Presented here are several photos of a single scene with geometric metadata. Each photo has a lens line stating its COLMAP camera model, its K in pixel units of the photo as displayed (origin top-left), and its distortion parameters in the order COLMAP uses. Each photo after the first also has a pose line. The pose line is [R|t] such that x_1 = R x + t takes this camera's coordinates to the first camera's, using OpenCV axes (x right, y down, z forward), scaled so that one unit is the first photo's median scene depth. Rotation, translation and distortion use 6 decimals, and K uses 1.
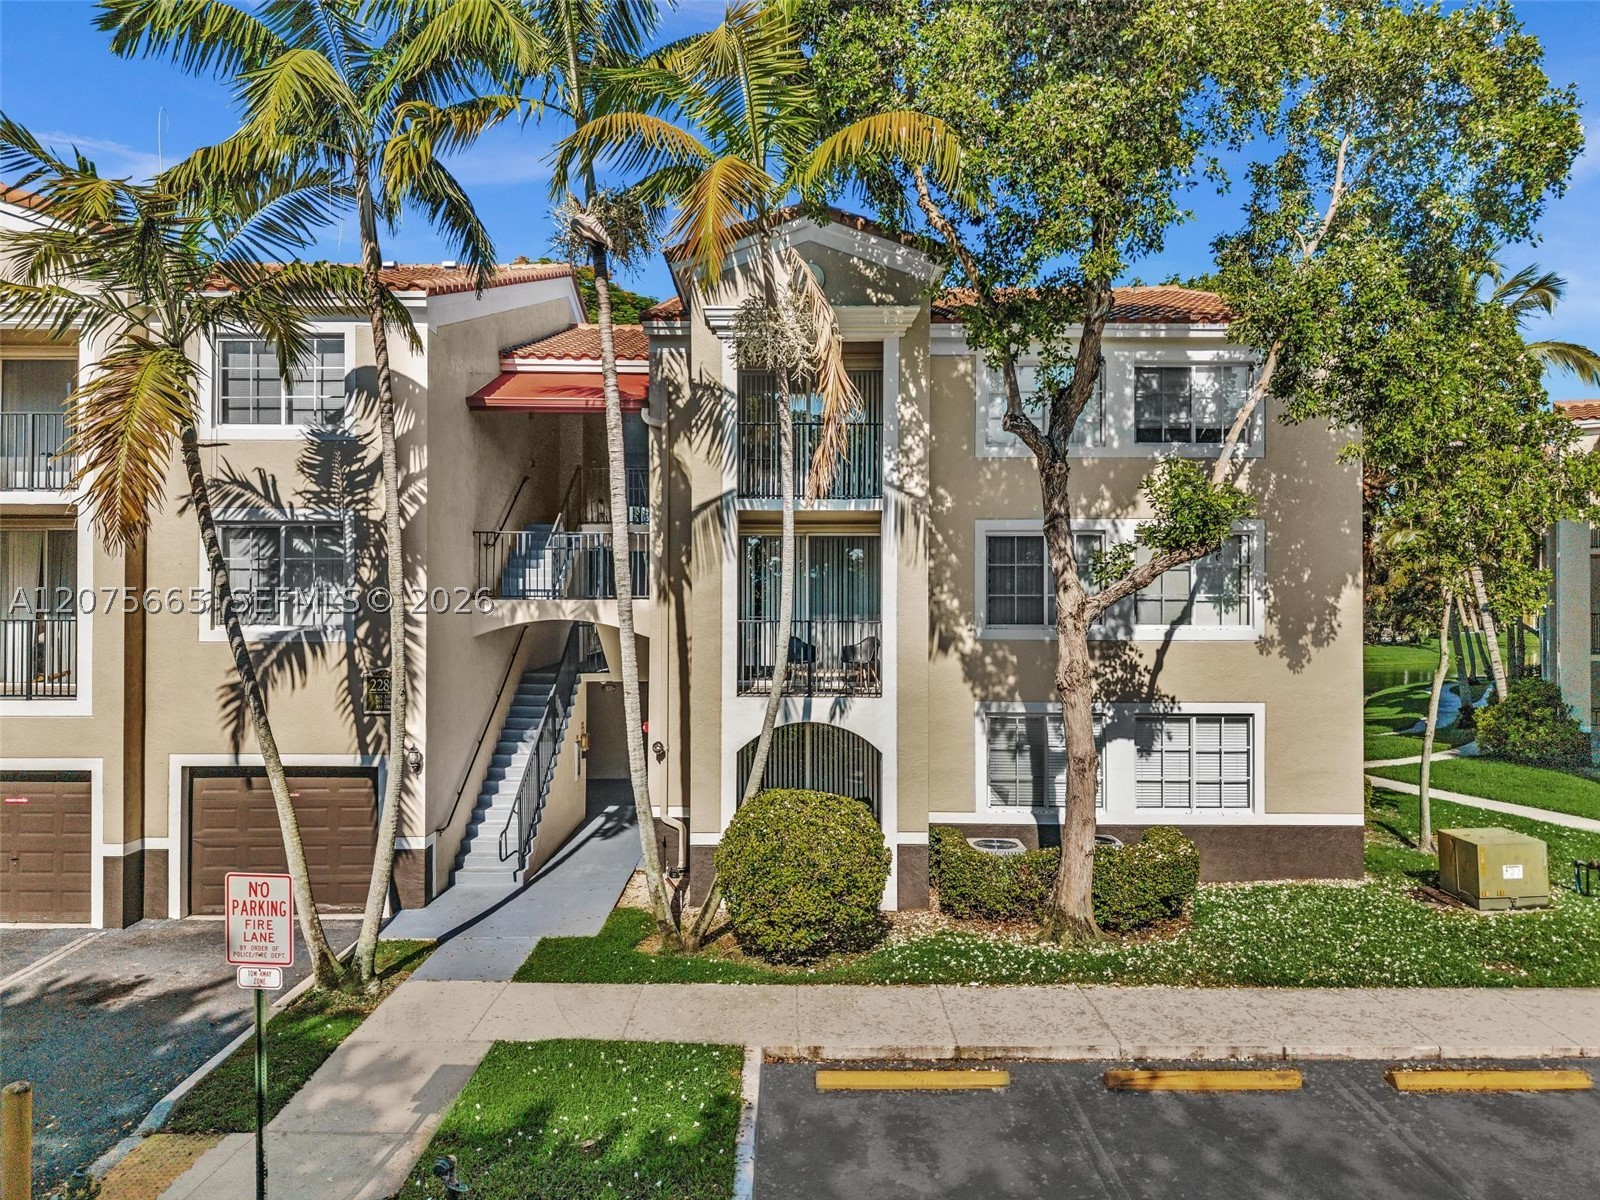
lens RADIAL K [[1068.6, 0, 805.7], [0, 1068.6, 591.9], [0, 0, 1]] dist [0.072231, -0.066205]
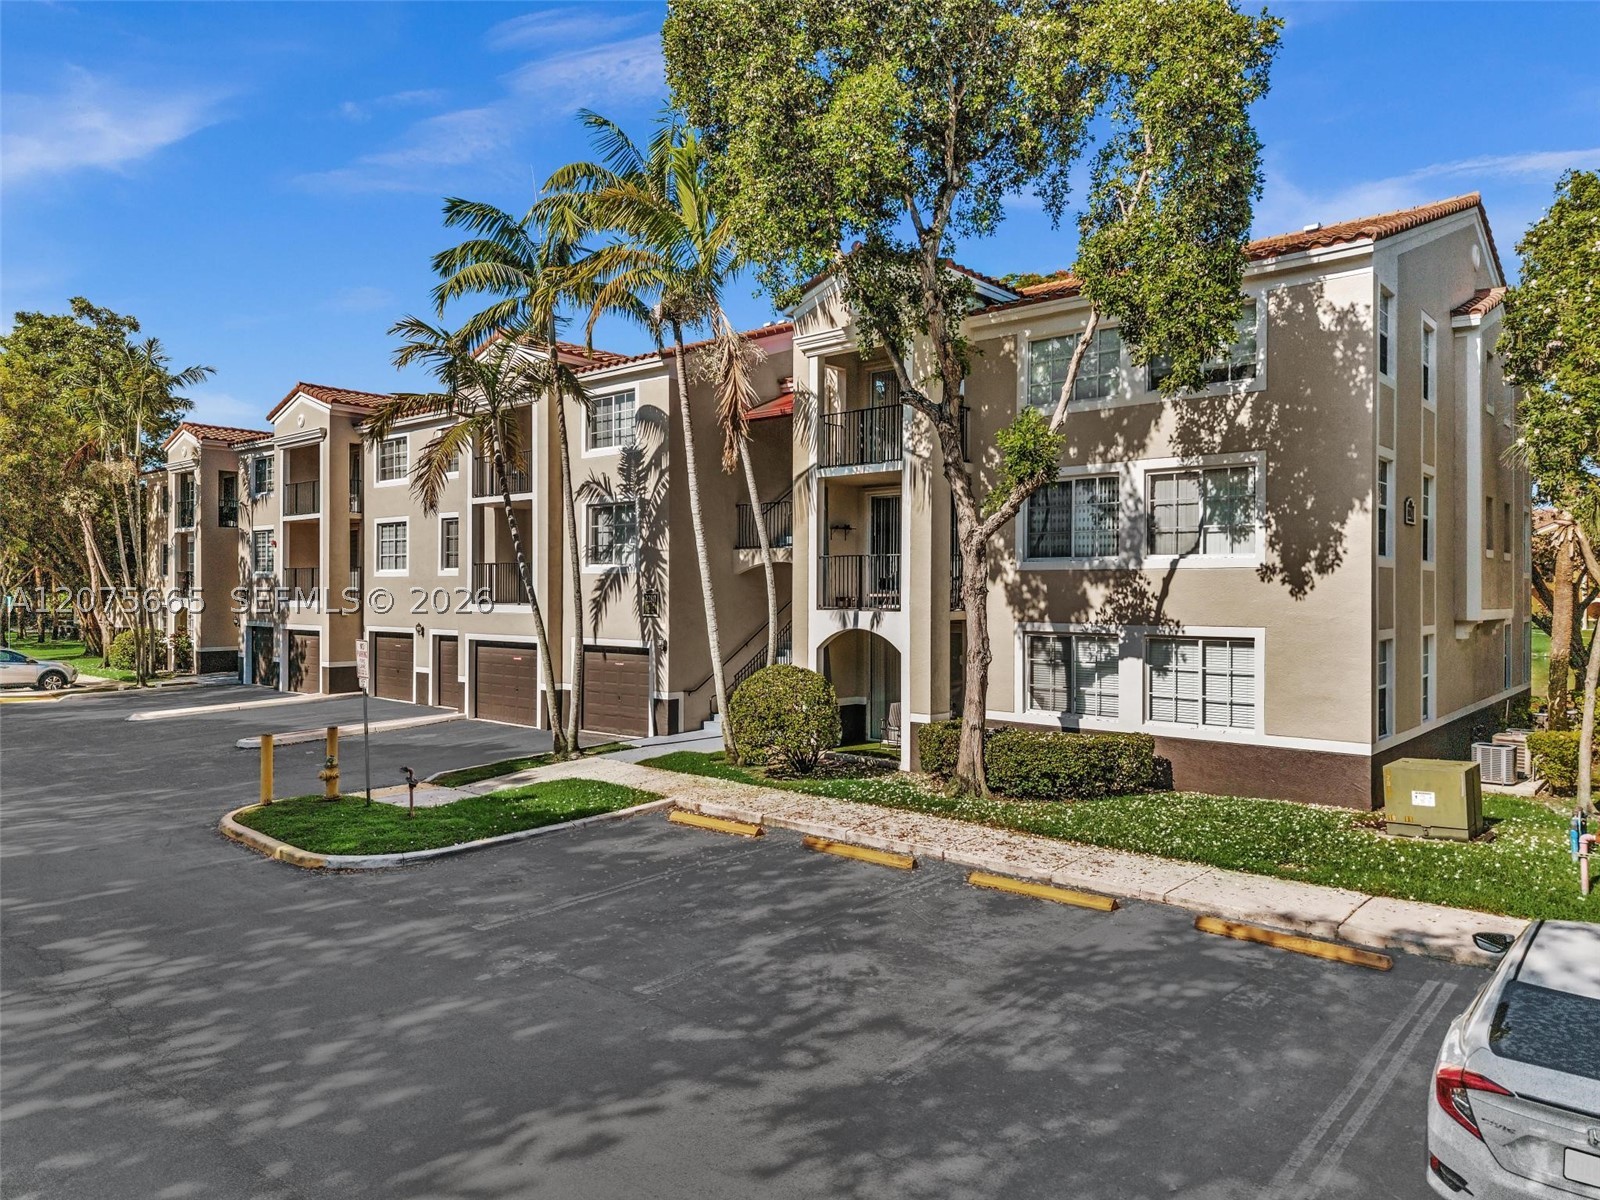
lens RADIAL K [[1068.6, 0, 805.7], [0, 1068.6, 591.9], [0, 0, 1]] dist [0.072231, -0.066205]
pose [[0.753997, -0.000033, -0.656878, 0.774979], [0.005231, 0.999969, 0.005954, 0.059663], [0.656857, -0.007925, 0.753974, -0.068209]]
